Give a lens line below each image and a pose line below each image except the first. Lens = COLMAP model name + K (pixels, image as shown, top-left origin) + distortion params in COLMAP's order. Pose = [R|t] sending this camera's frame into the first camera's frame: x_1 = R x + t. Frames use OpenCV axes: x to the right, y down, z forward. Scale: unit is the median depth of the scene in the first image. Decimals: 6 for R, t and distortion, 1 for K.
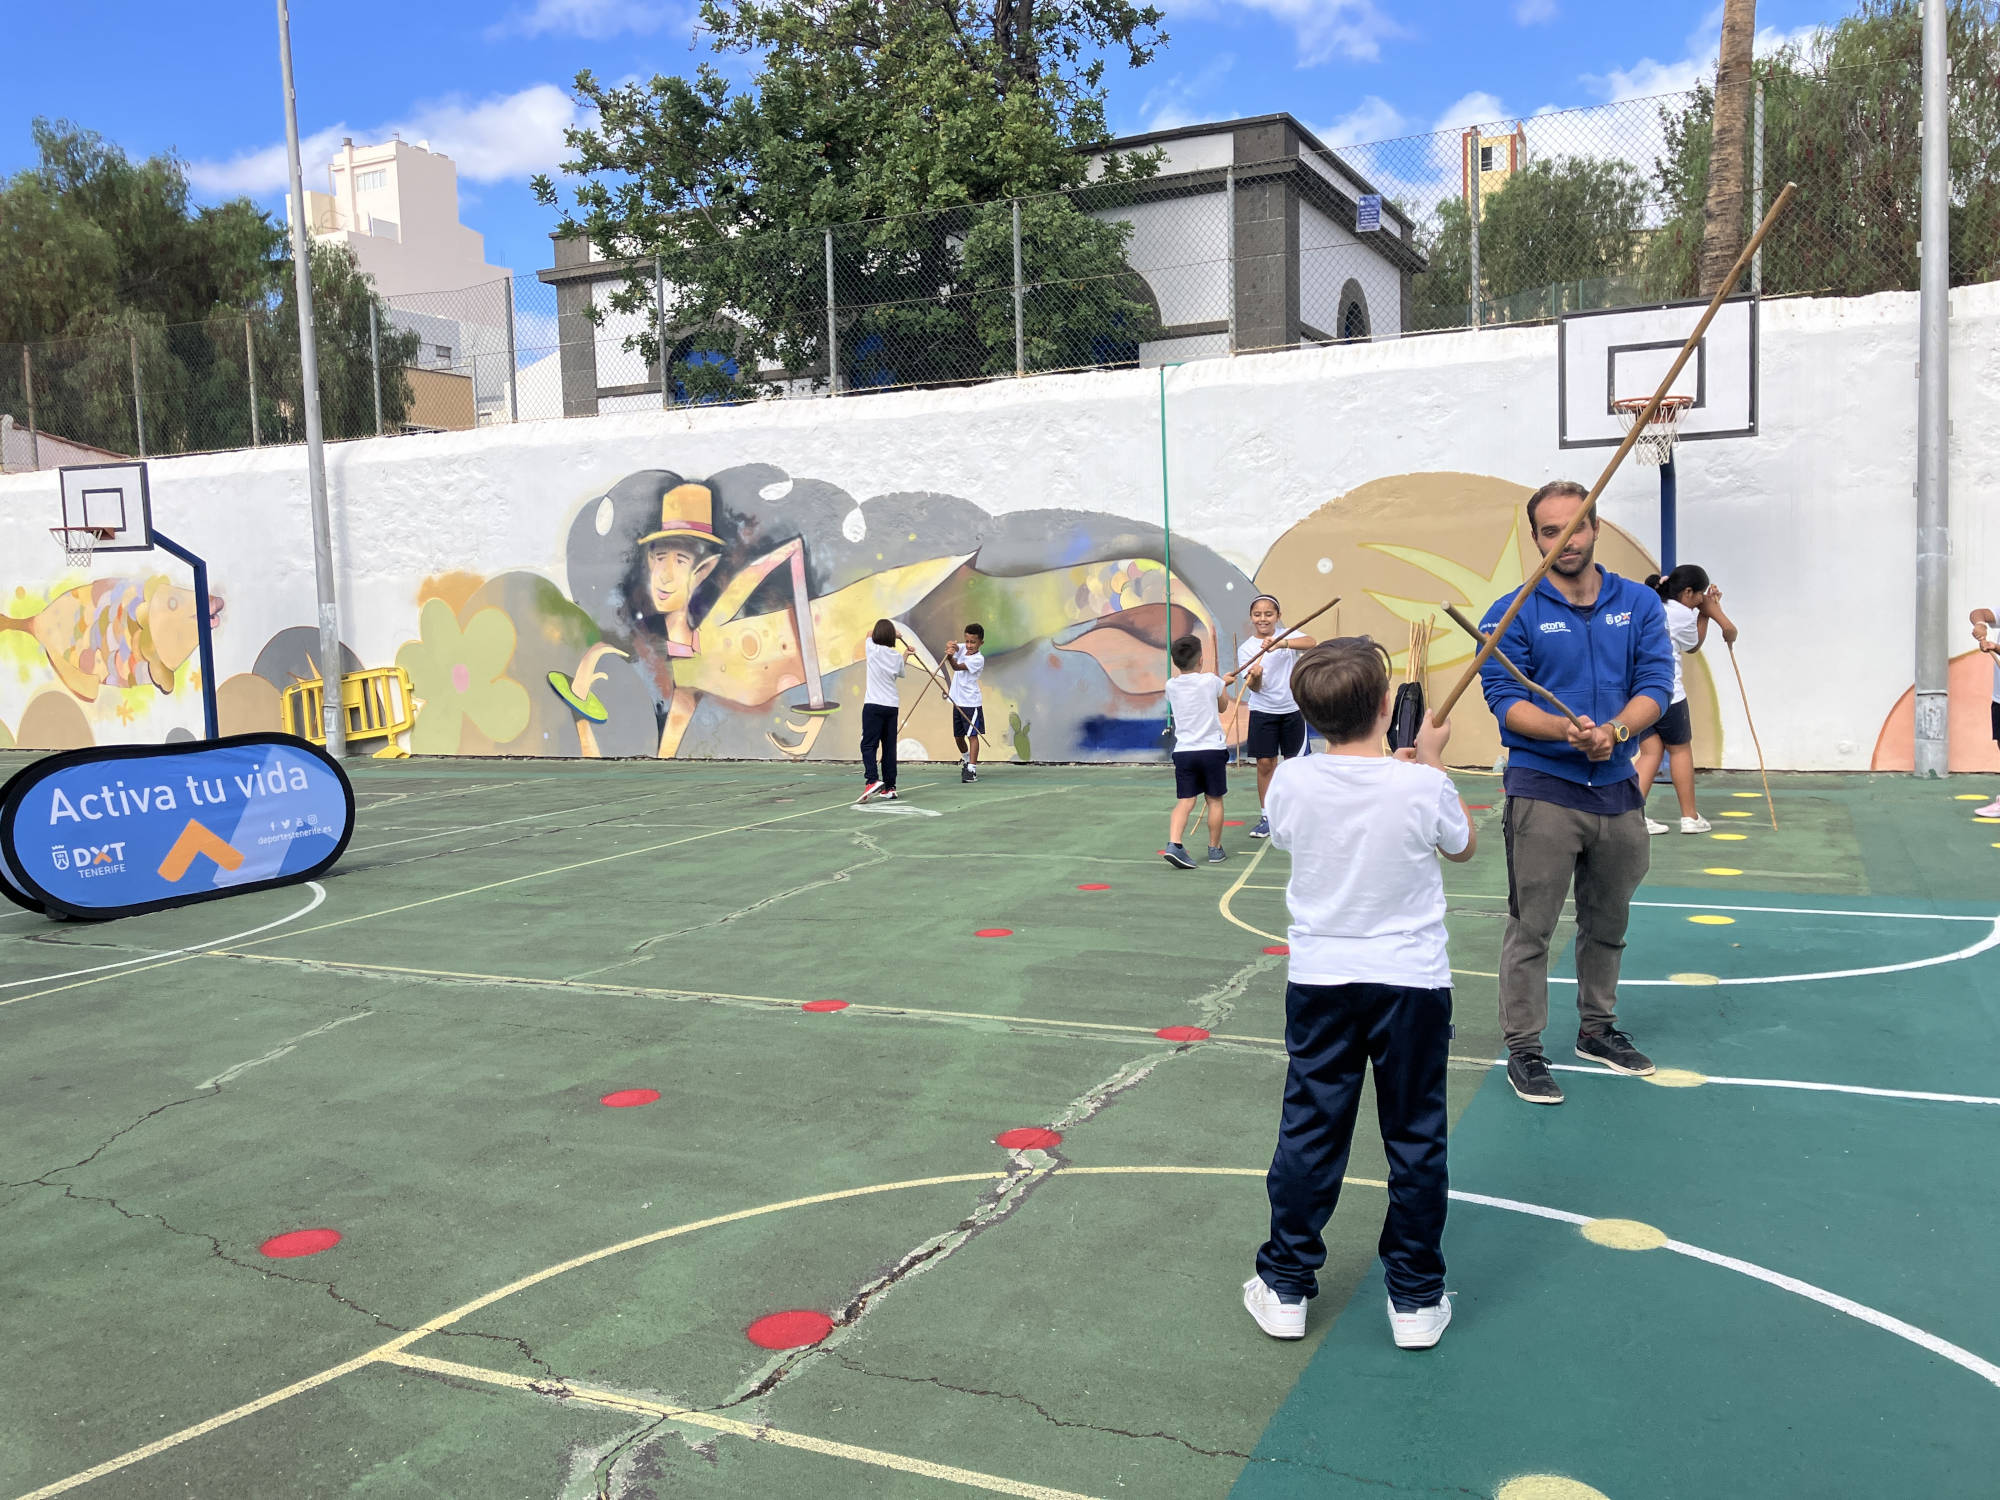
lens RADIAL K [[1637.9, 0, 989.4], [0, 1637.9, 773.5], [0, 0, 1]] dist [0.011690, 0.010164]
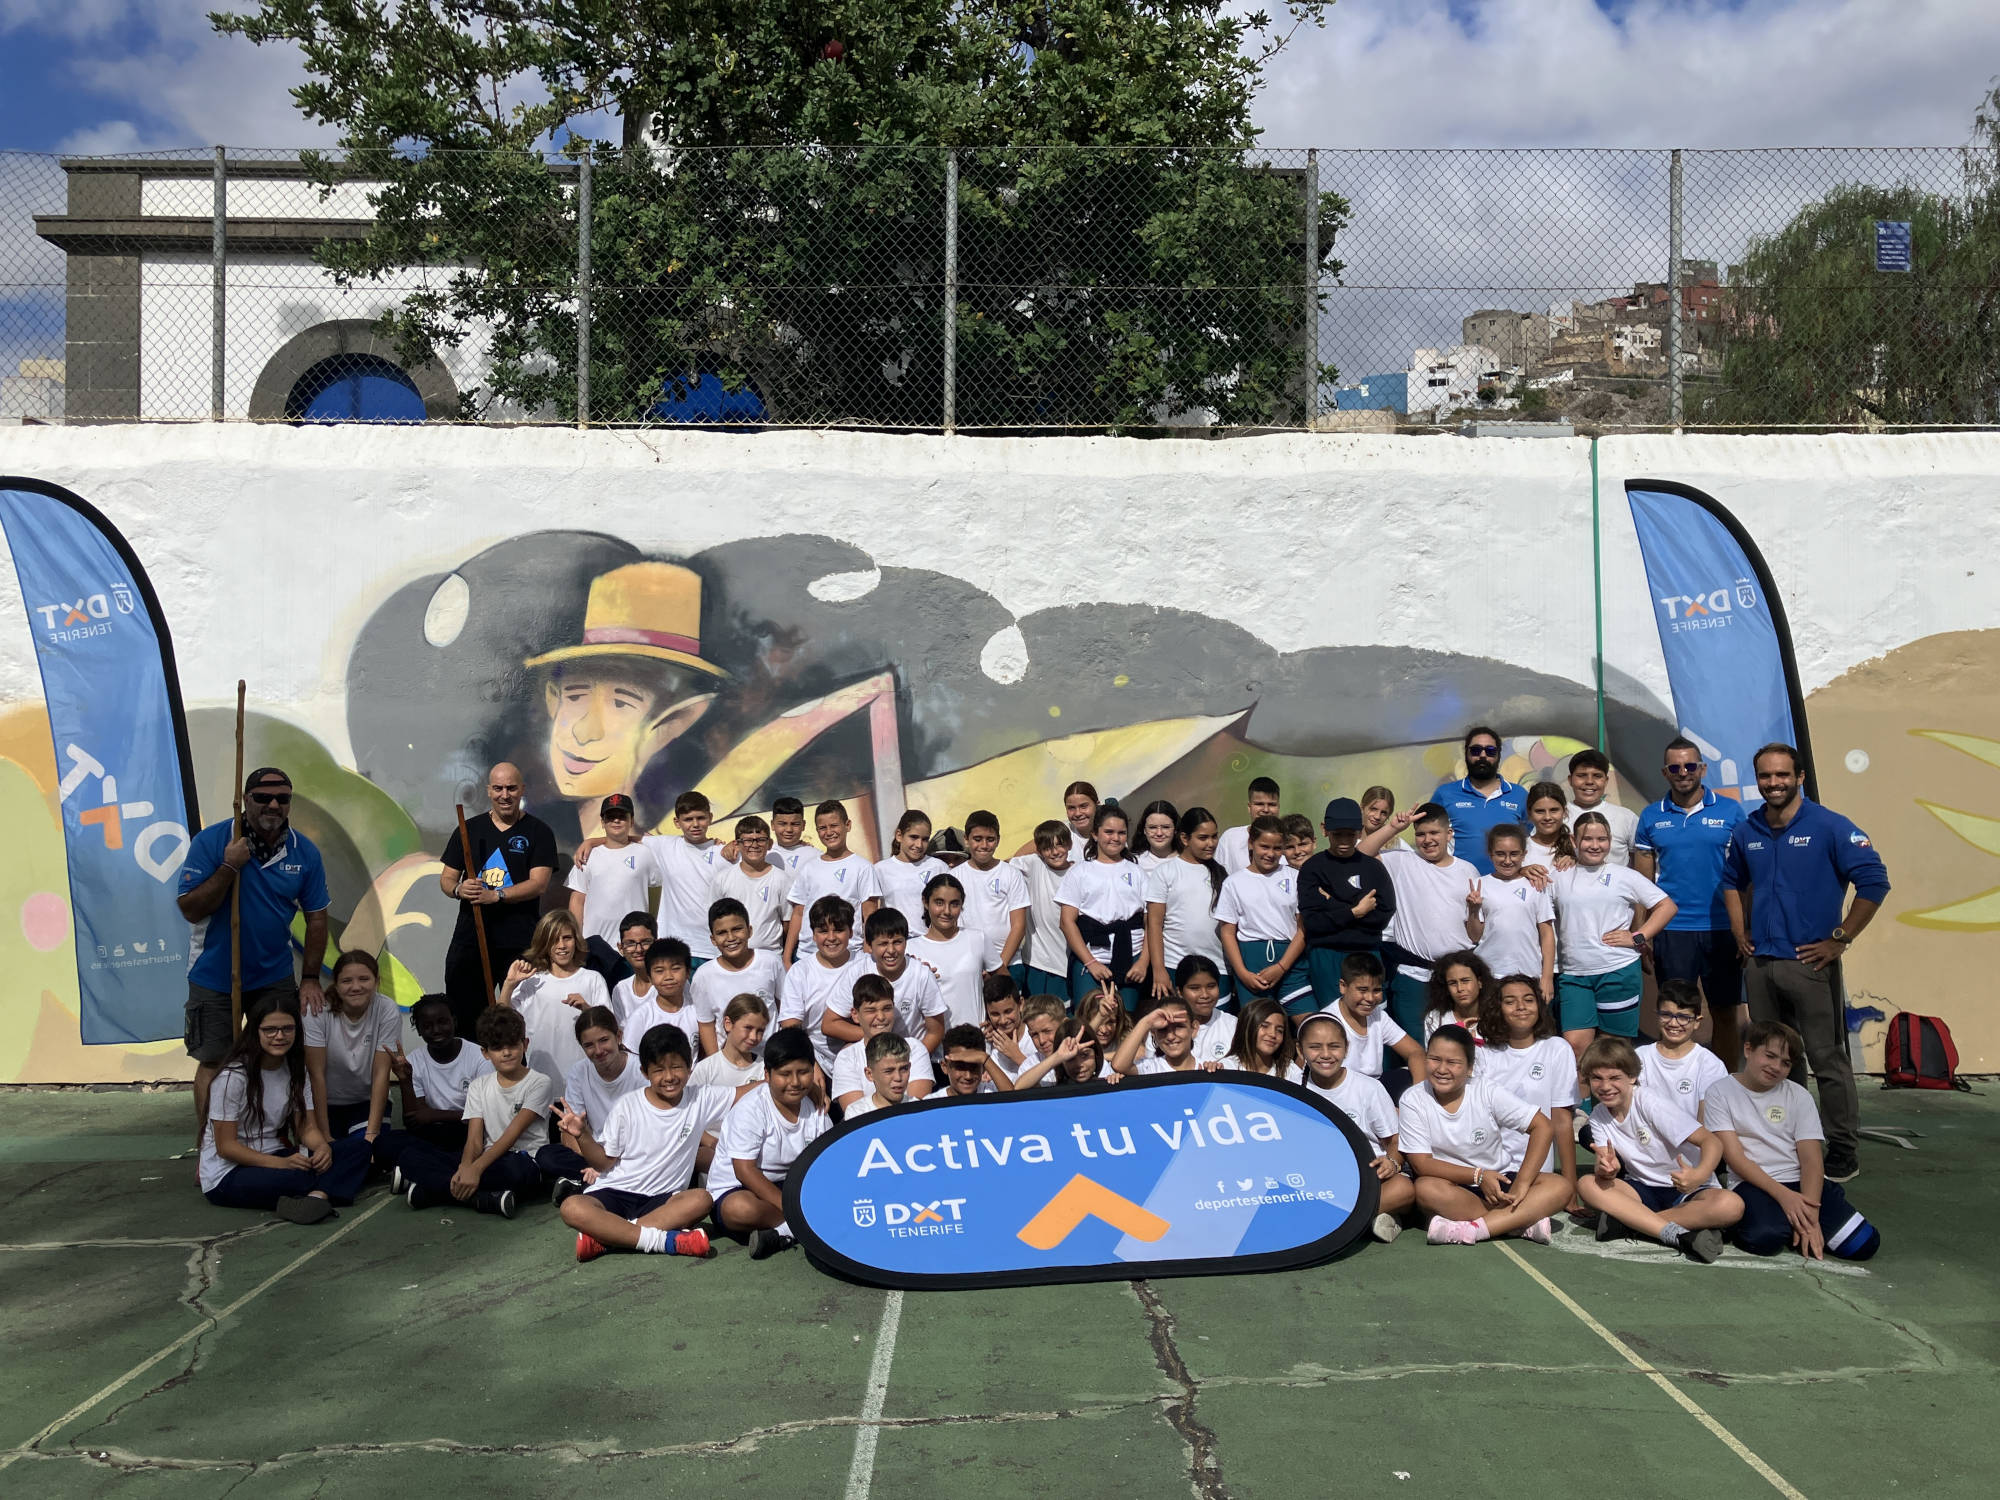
lens RADIAL K [[1645.2, 0, 1005.8], [0, 1645.2, 814.2], [0, 0, 1]] dist [0.008344, -0.003558]
pose [[0.889517, 0.031084, 0.455844, -0.321534], [0.019940, 0.994092, -0.106697, -0.034256], [-0.456467, 0.103998, 0.883641, 0.475687]]
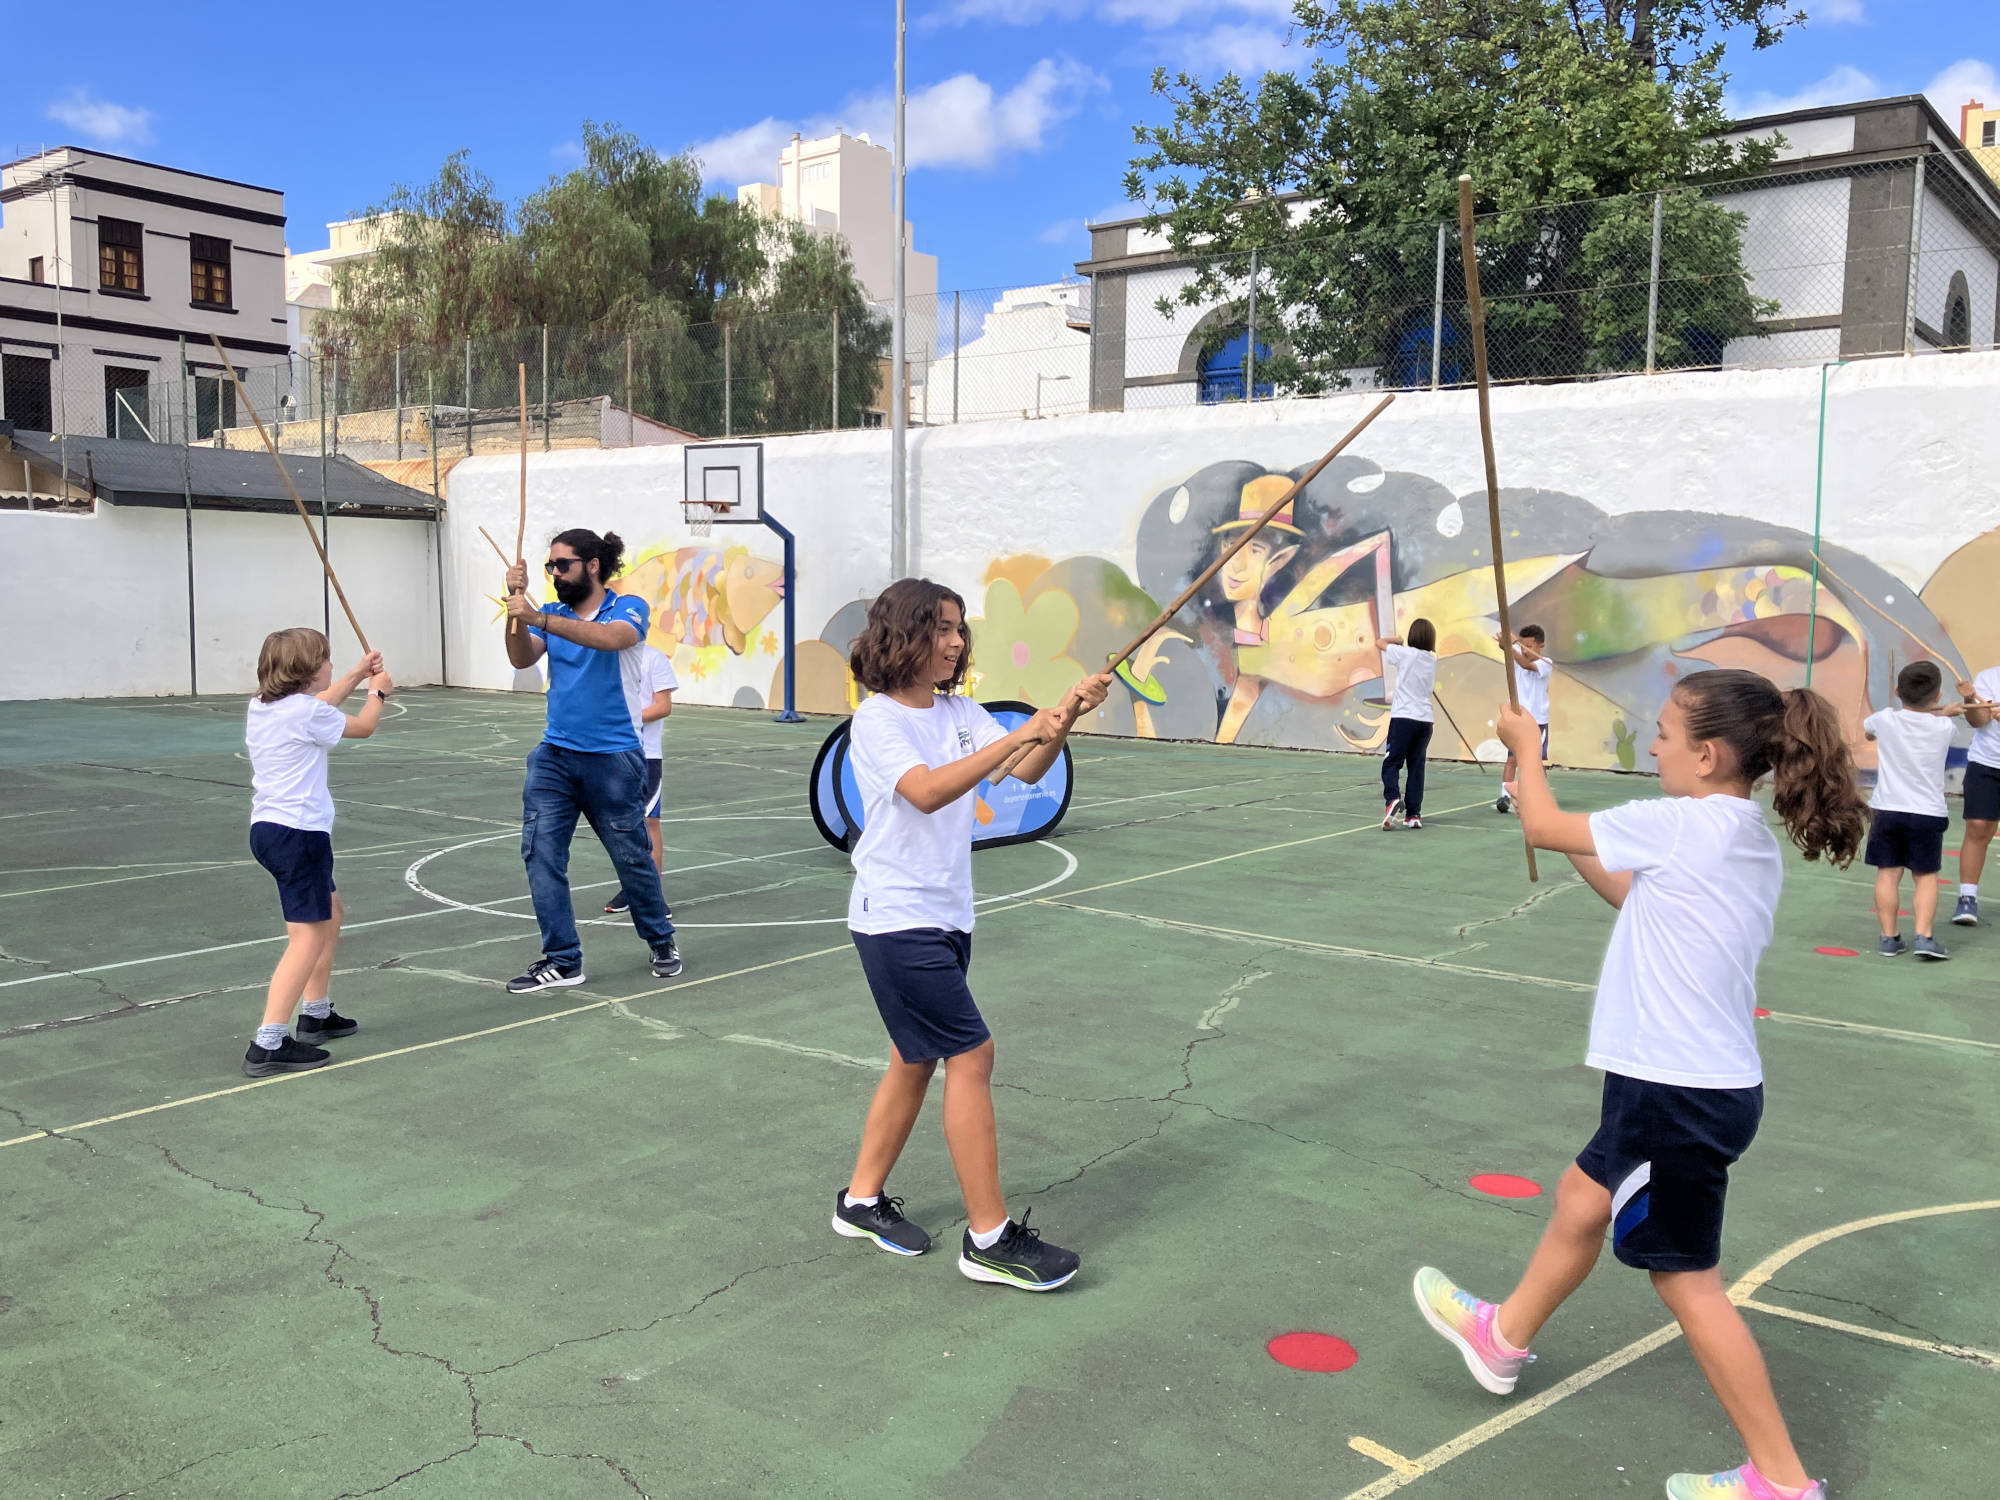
lens RADIAL K [[1642.9, 0, 988.3], [0, 1642.9, 751.4], [0, 0, 1]] dist [0.064465, -0.096616]
pose [[0.975366, 0.062513, -0.211551, -0.126622], [-0.063799, 0.997962, 0.000746, 0.004574], [0.211166, 0.012769, 0.977367, -0.034830]]
